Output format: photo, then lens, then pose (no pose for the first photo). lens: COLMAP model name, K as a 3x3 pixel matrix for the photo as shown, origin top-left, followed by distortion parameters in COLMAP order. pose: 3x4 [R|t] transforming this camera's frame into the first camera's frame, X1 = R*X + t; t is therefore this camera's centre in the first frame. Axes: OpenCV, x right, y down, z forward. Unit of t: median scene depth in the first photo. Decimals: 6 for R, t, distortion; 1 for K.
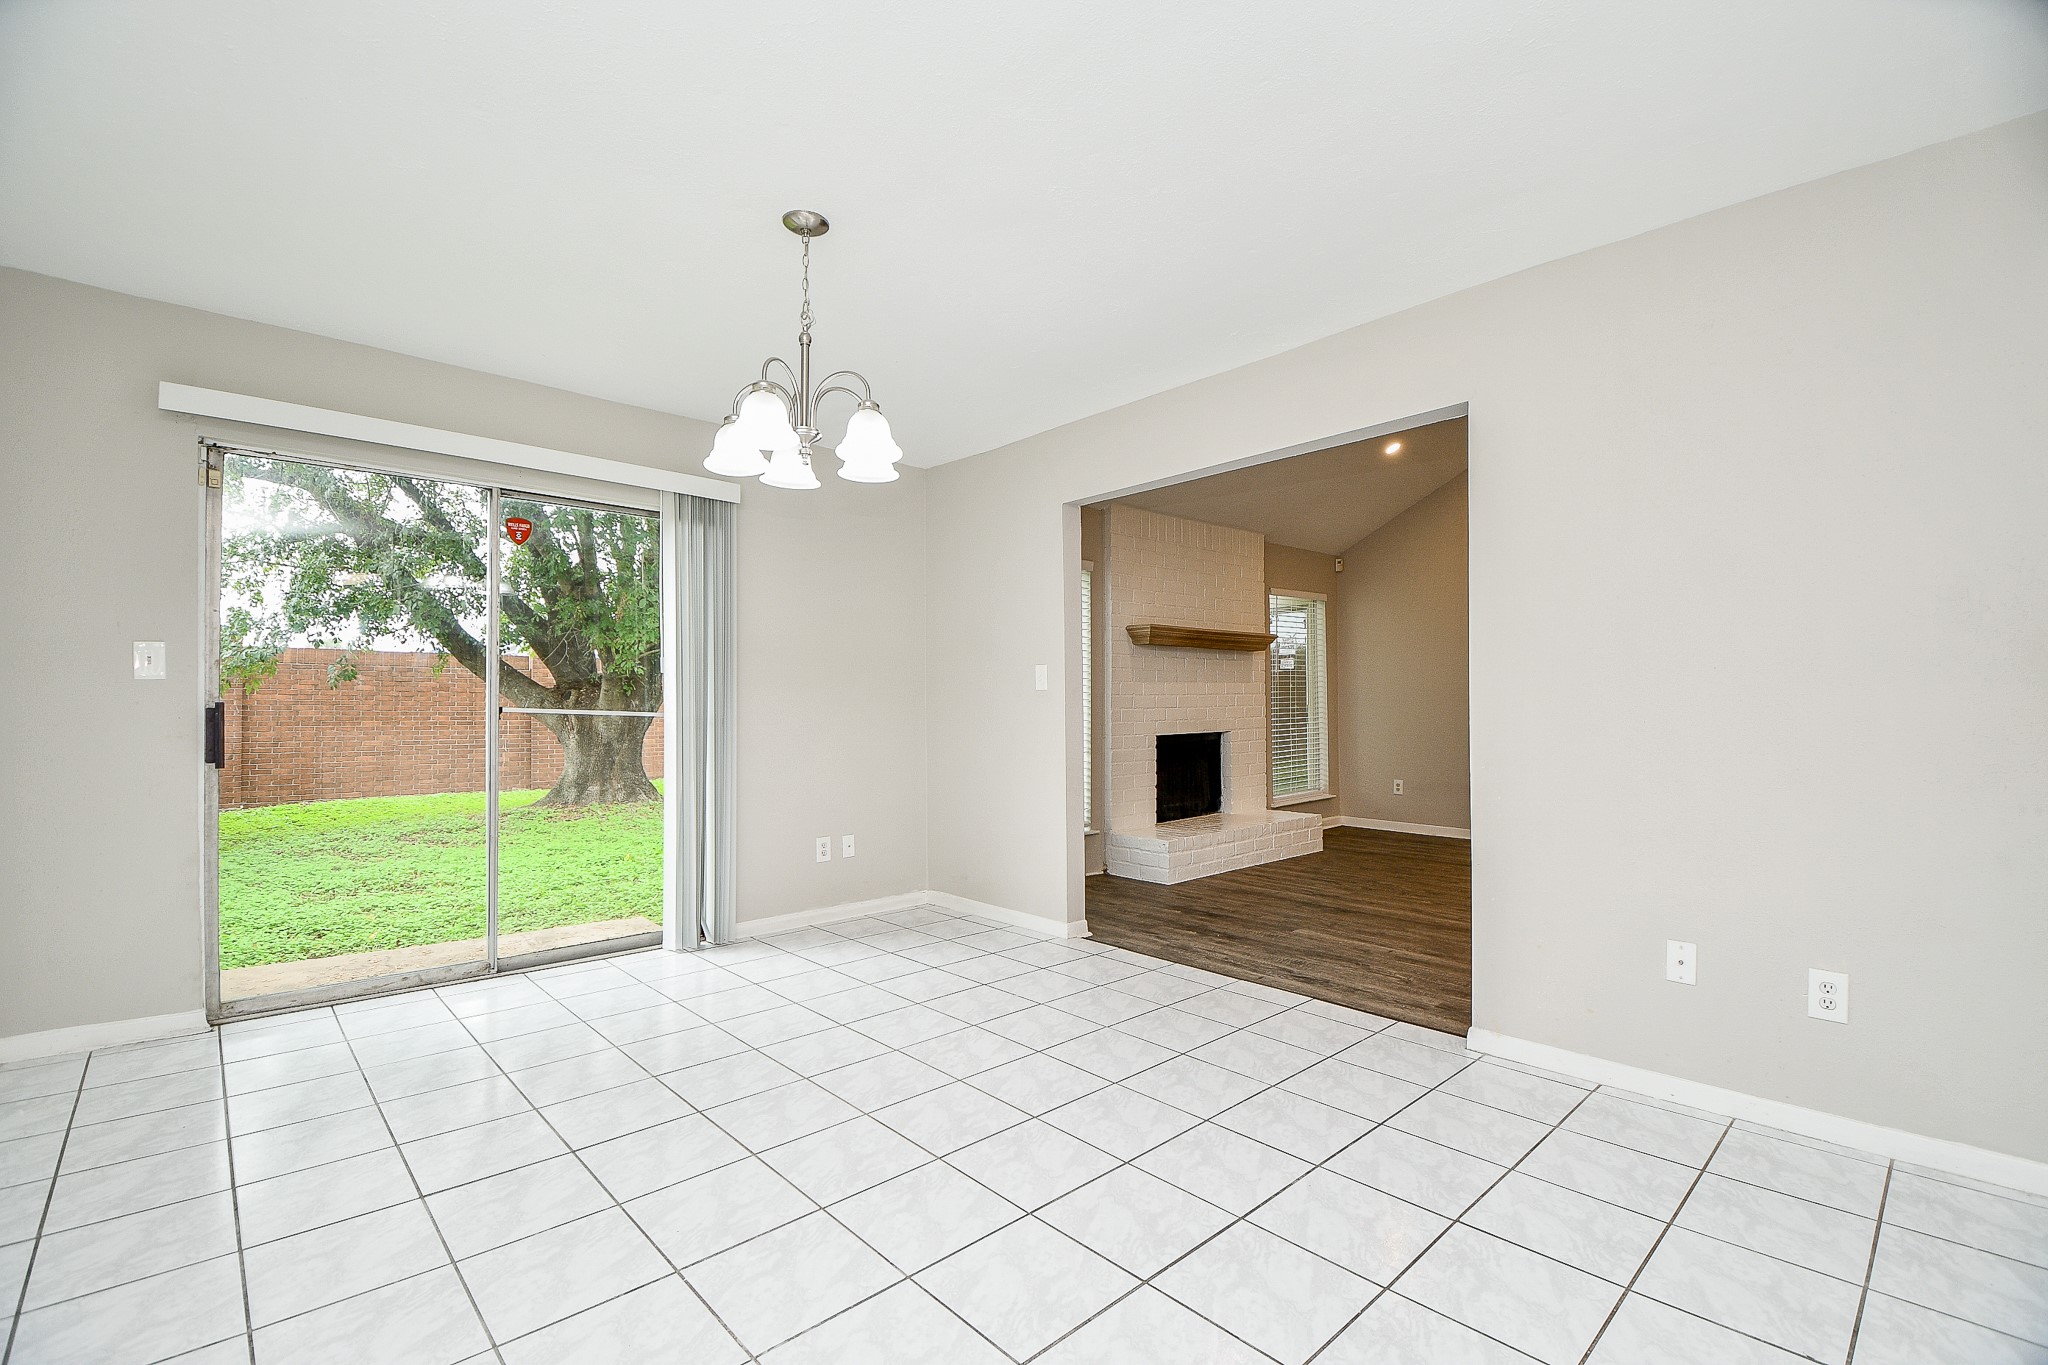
lens RADIAL K [[910.3, 0, 1016.7], [0, 910.3, 692.1], [0, 0, 1]] dist [-0.004369, -0.010731]
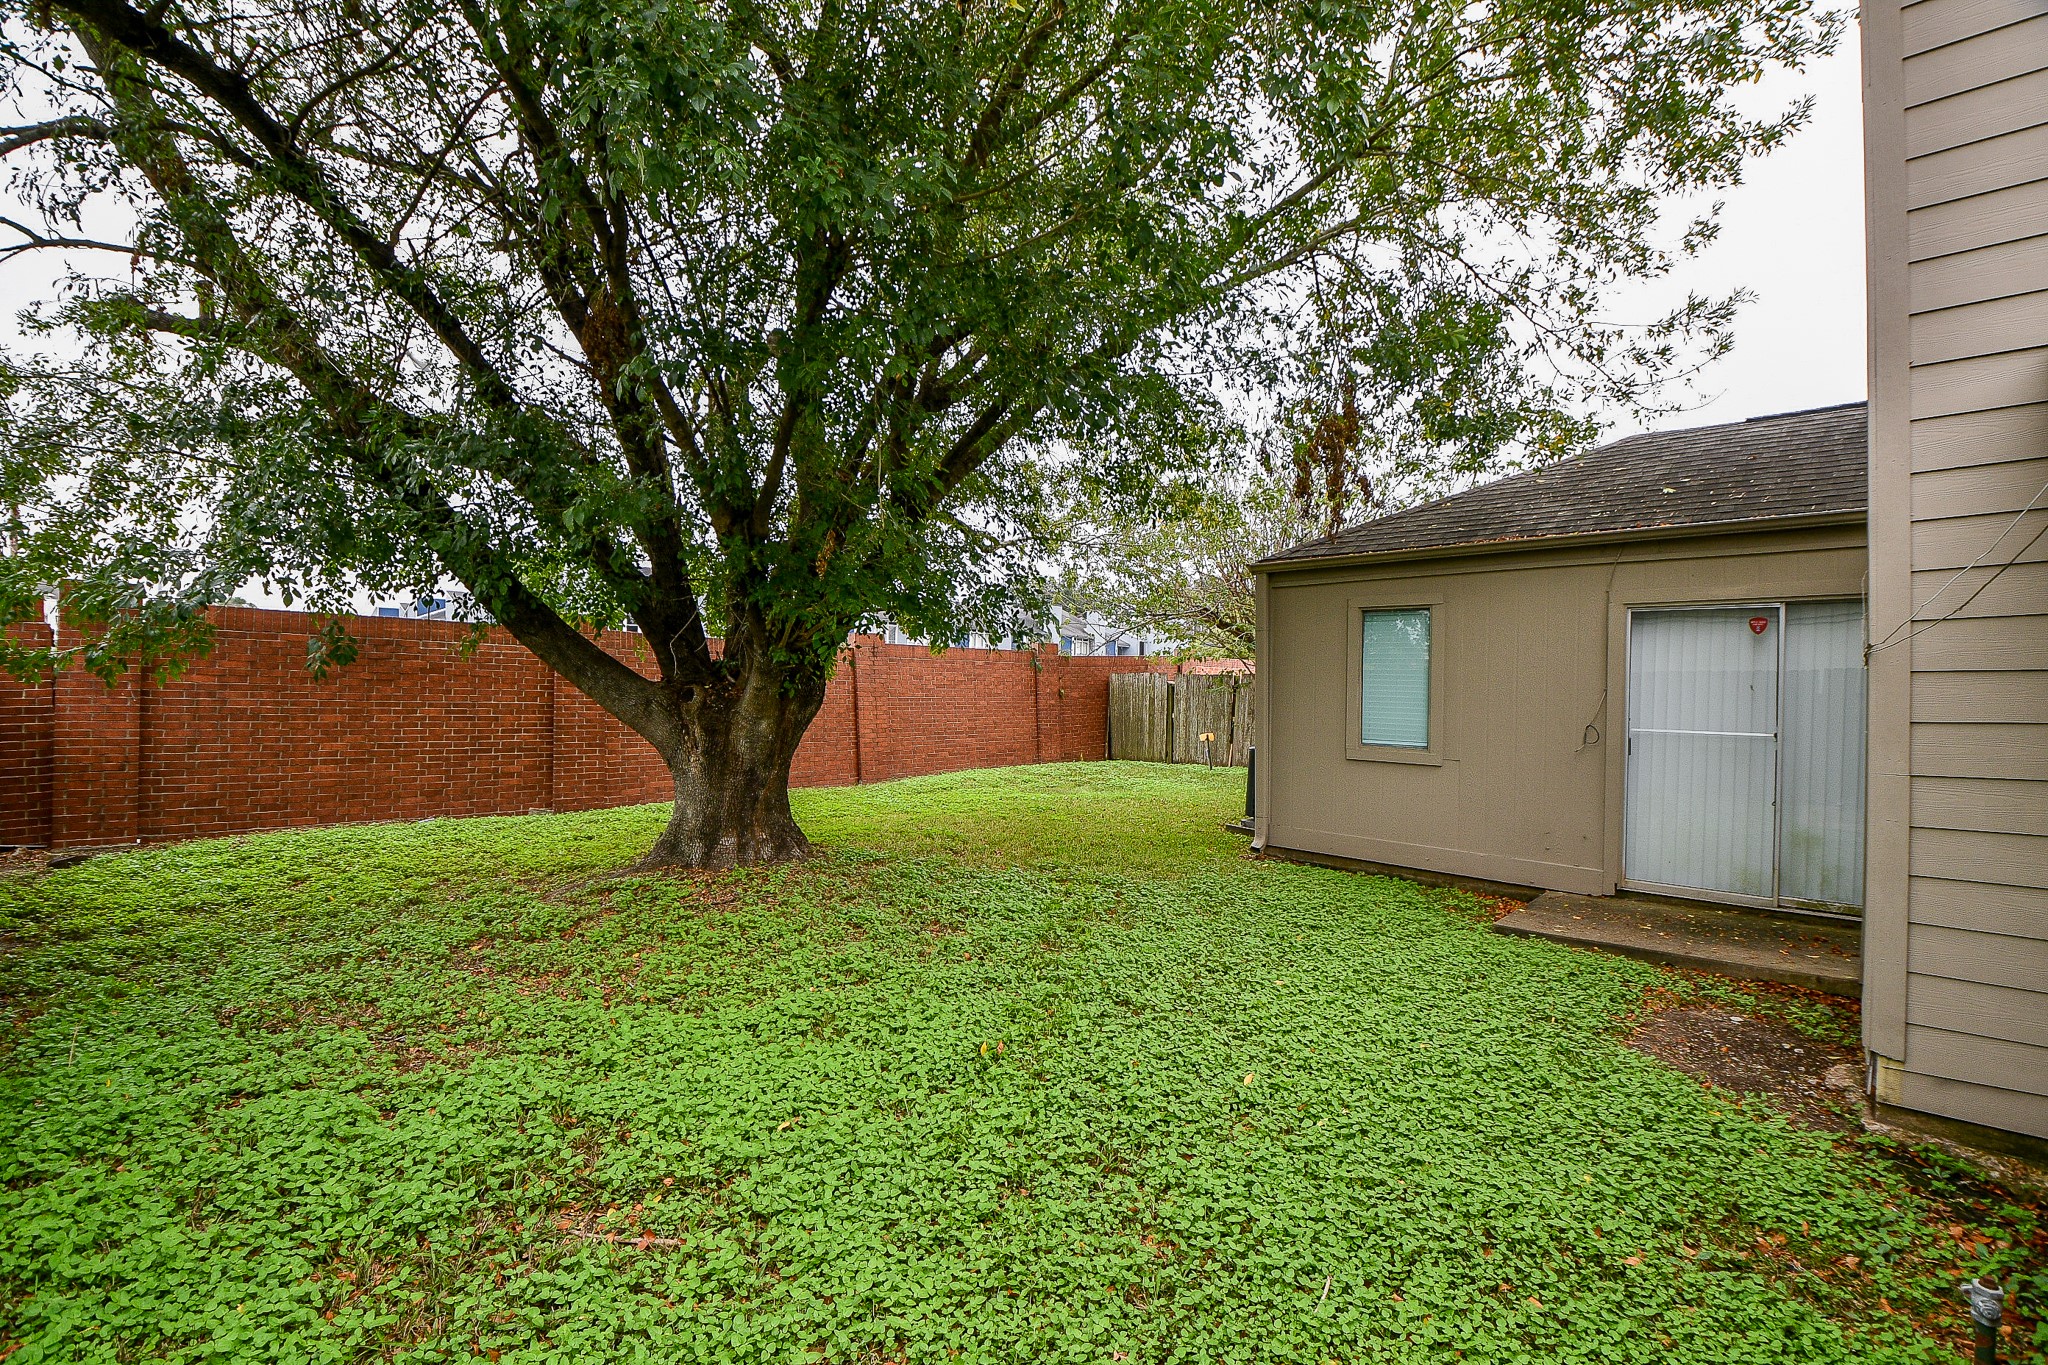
lens RADIAL K [[910.3, 0, 1032.3], [0, 910.3, 693.9], [0, 0, 1]] dist [-0.004369, -0.010731]
pose [[0.996959, 0.026815, 0.073175, -0.302503], [-0.027629, 0.999567, 0.010133, -0.009119], [-0.072872, -0.012124, 0.997268, 0.351665]]
